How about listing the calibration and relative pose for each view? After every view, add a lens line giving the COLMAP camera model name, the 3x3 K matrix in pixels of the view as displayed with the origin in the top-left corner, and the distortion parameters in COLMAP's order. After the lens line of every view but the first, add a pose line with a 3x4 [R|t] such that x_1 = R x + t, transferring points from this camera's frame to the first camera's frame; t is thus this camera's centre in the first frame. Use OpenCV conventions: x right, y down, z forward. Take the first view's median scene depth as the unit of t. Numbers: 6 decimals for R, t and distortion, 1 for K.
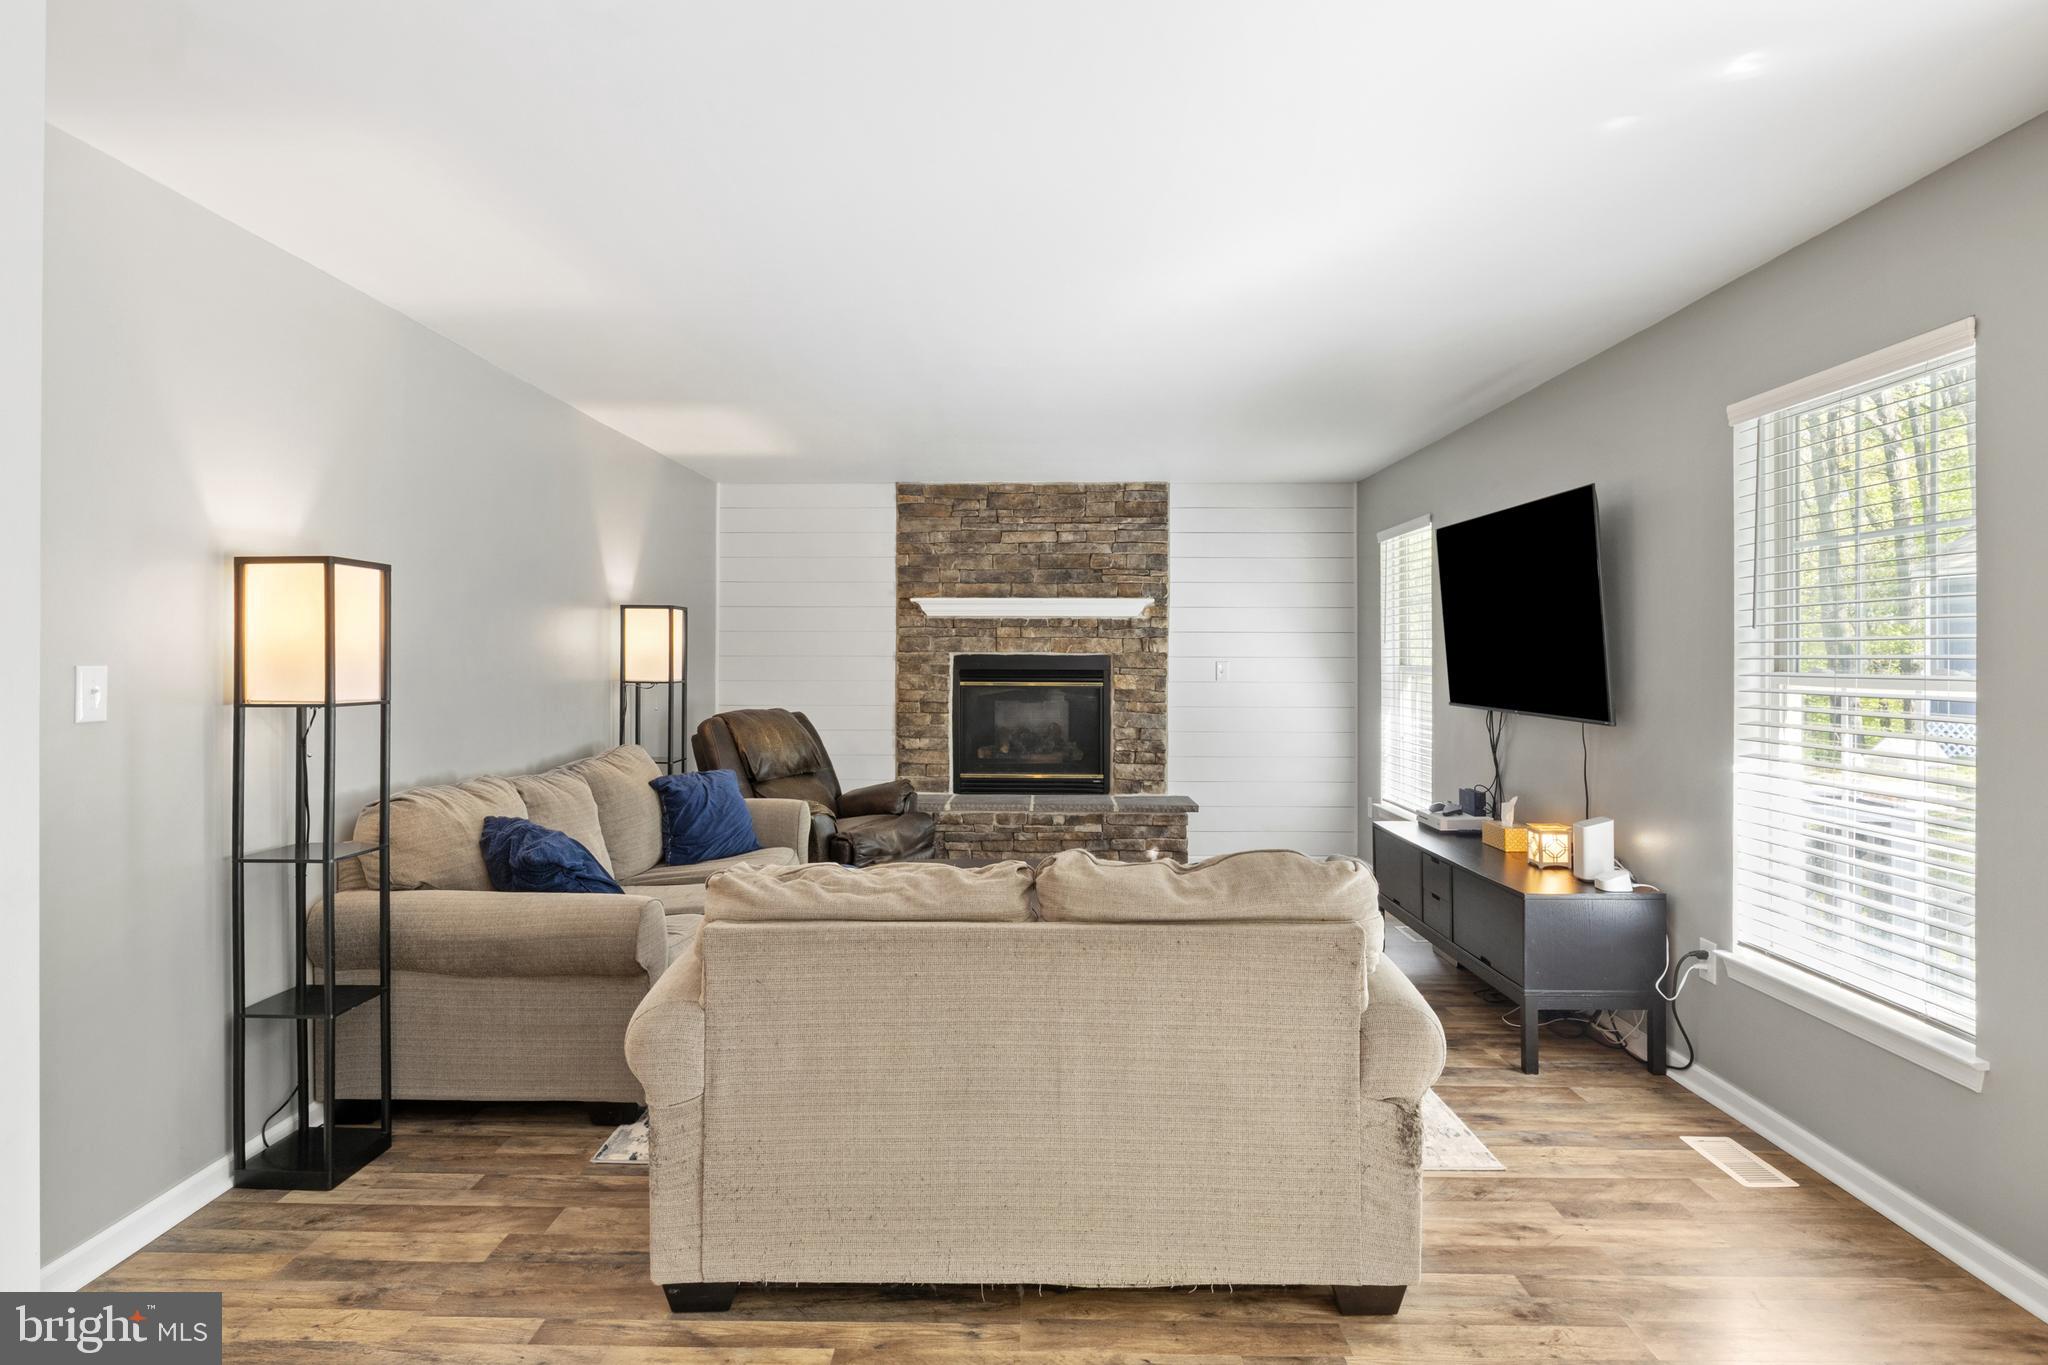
lens RADIAL K [[1113.0, 0, 1021.0], [0, 1113.0, 649.8], [0, 0, 1]] dist [-0.005954, 0.002528]
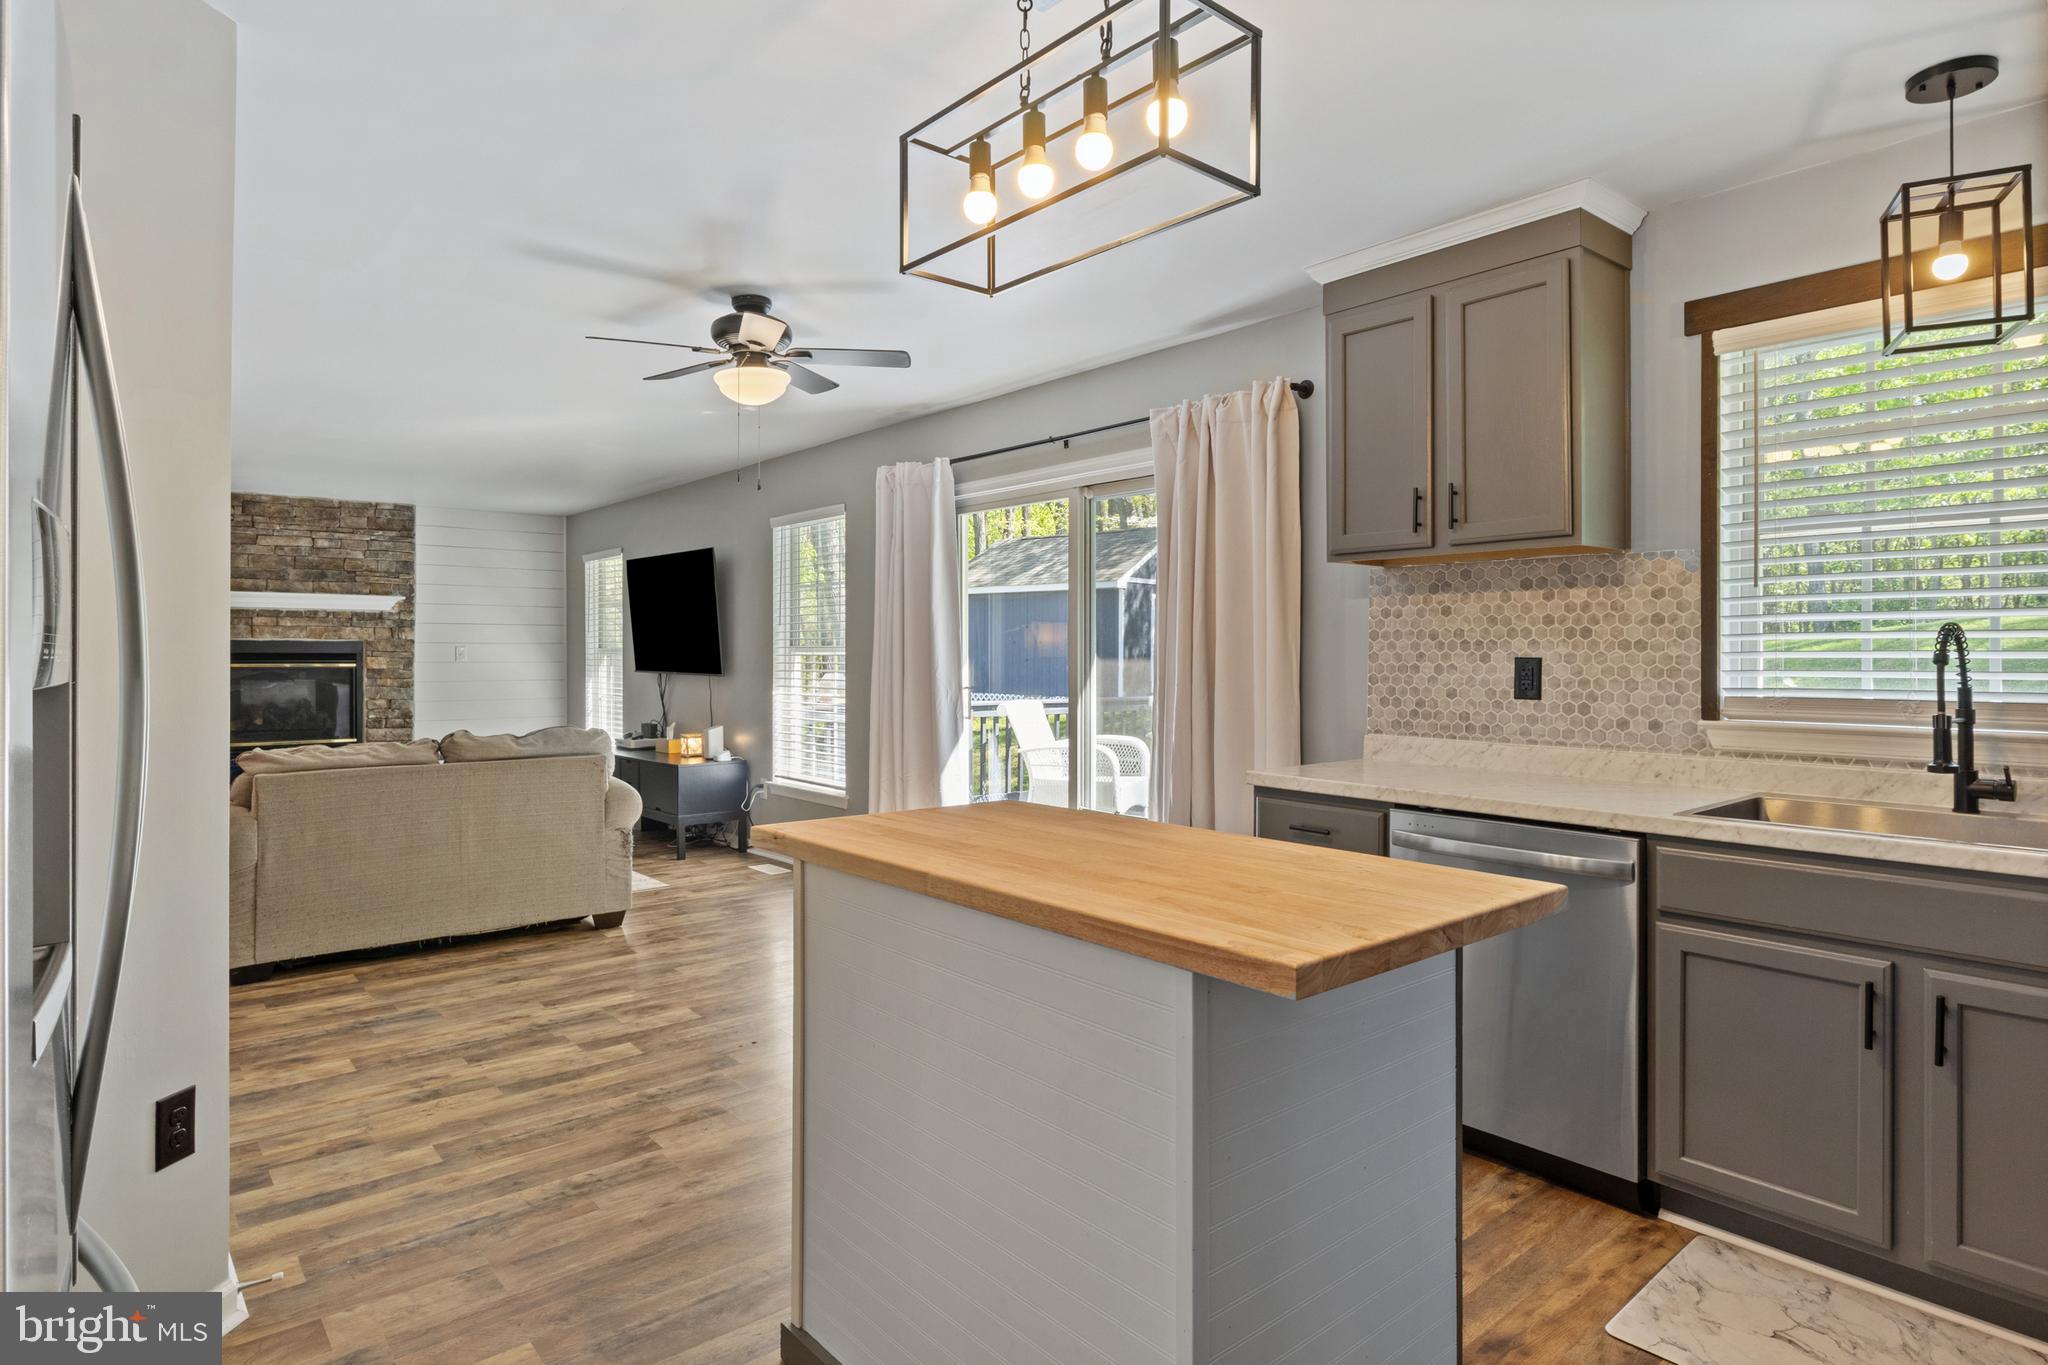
lens RADIAL K [[1113.0, 0, 1005.1], [0, 1113.0, 651.9], [0, 0, 1]] dist [-0.005954, 0.002528]
pose [[0.764131, -0.000891, 0.645060, -0.181886], [-0.002443, 0.999988, 0.004276, 0.010451], [-0.645056, -0.004844, 0.764120, -0.427741]]
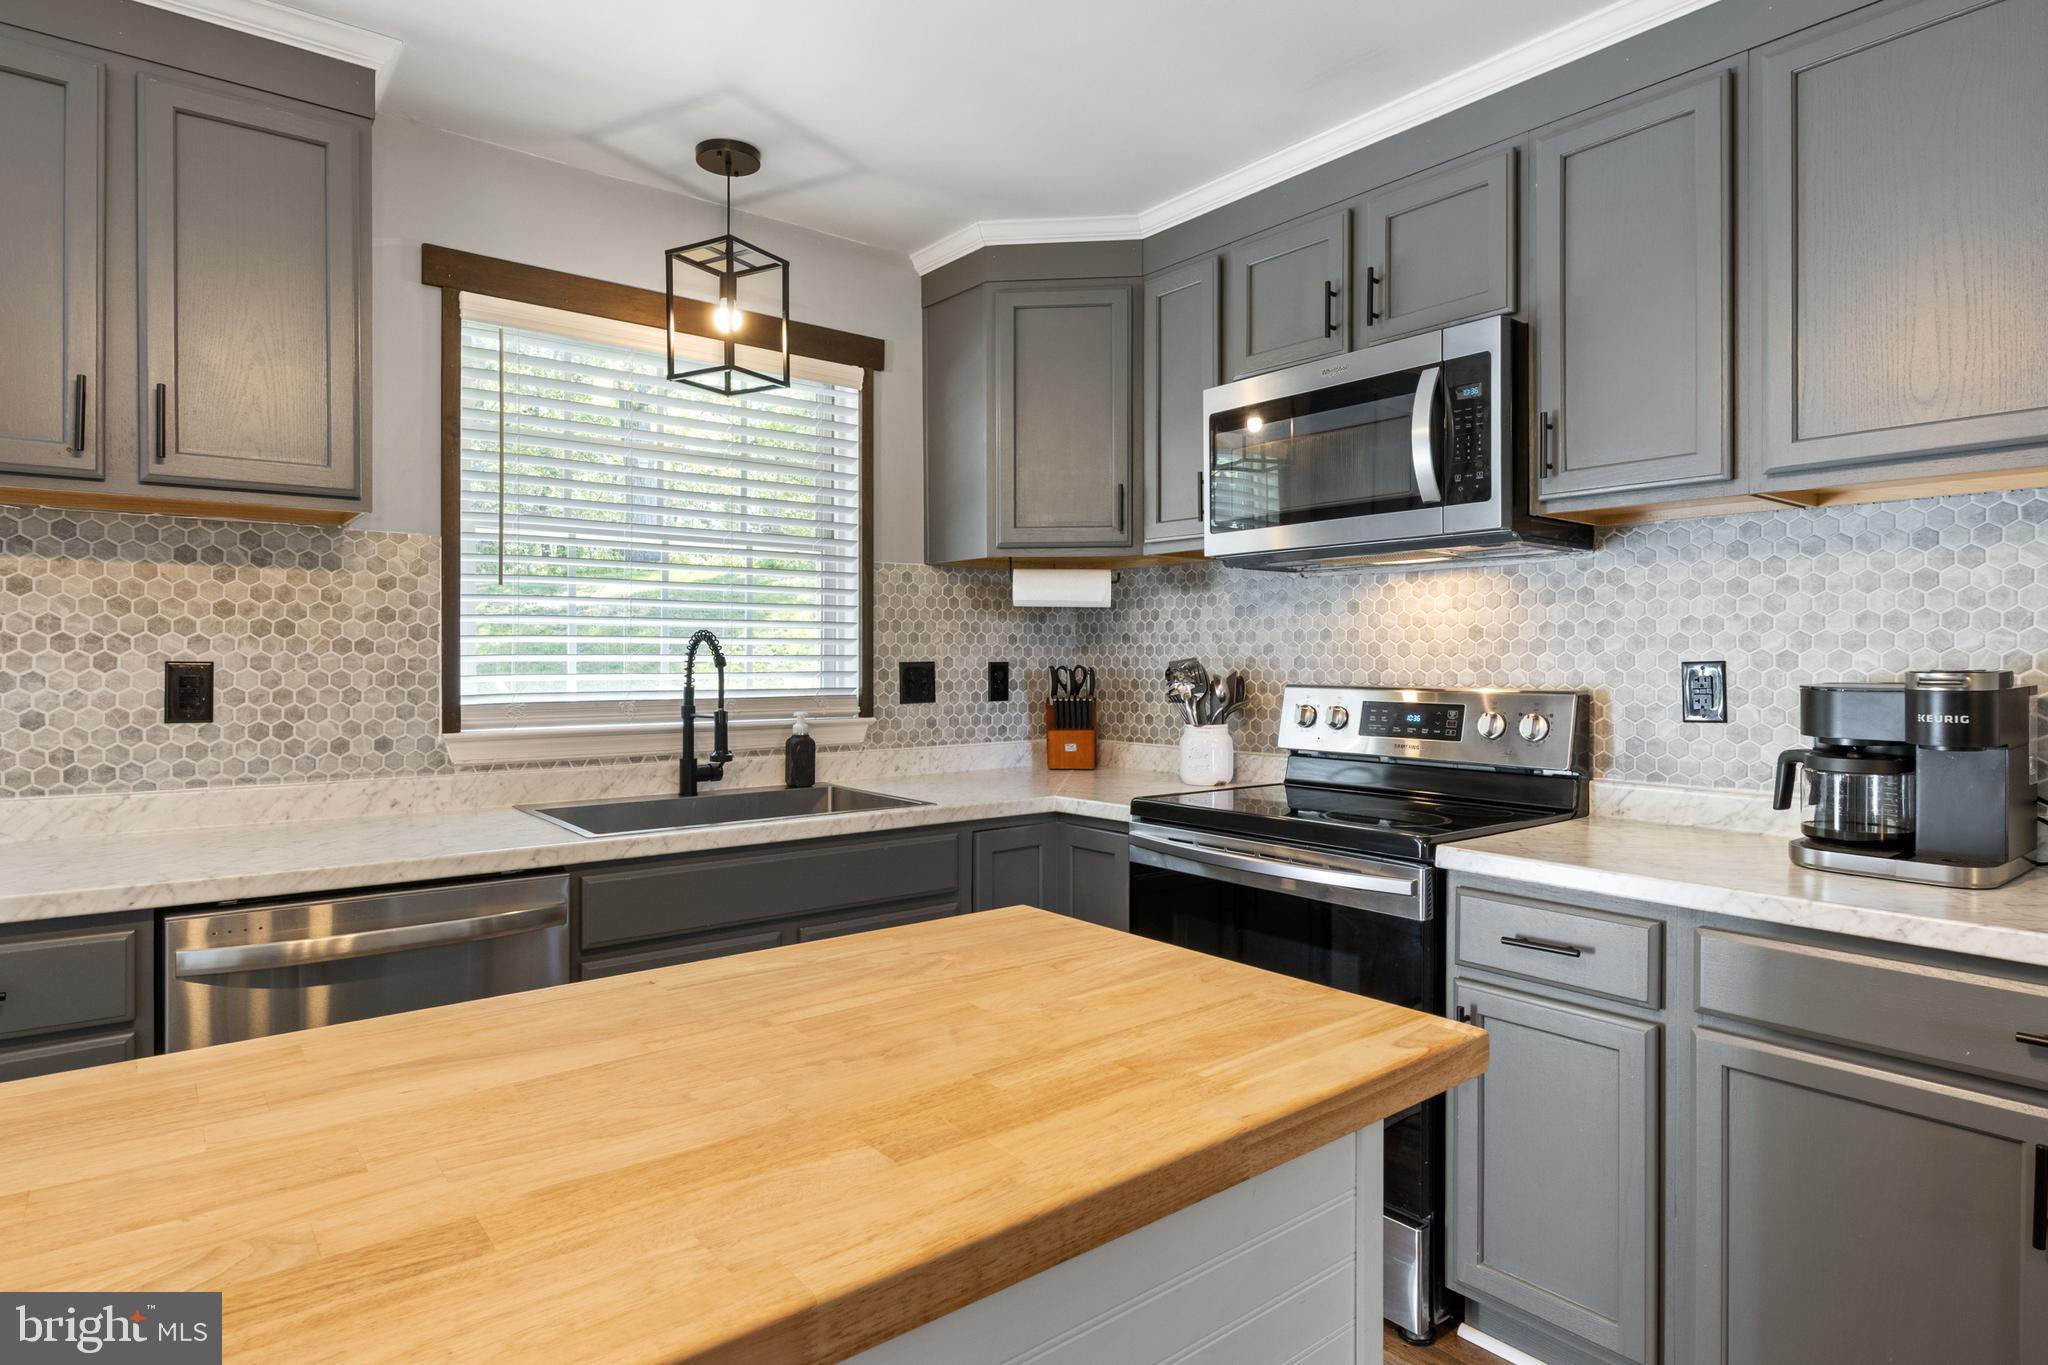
lens RADIAL K [[1113.0, 0, 1015.8], [0, 1113.0, 669.4], [0, 0, 1]] dist [-0.005954, 0.002528]
pose [[-0.632306, -0.009193, 0.774664, -0.109685], [-0.007420, 0.999956, 0.005810, 0.012931], [-0.774683, -0.002074, -0.632346, -0.184088]]
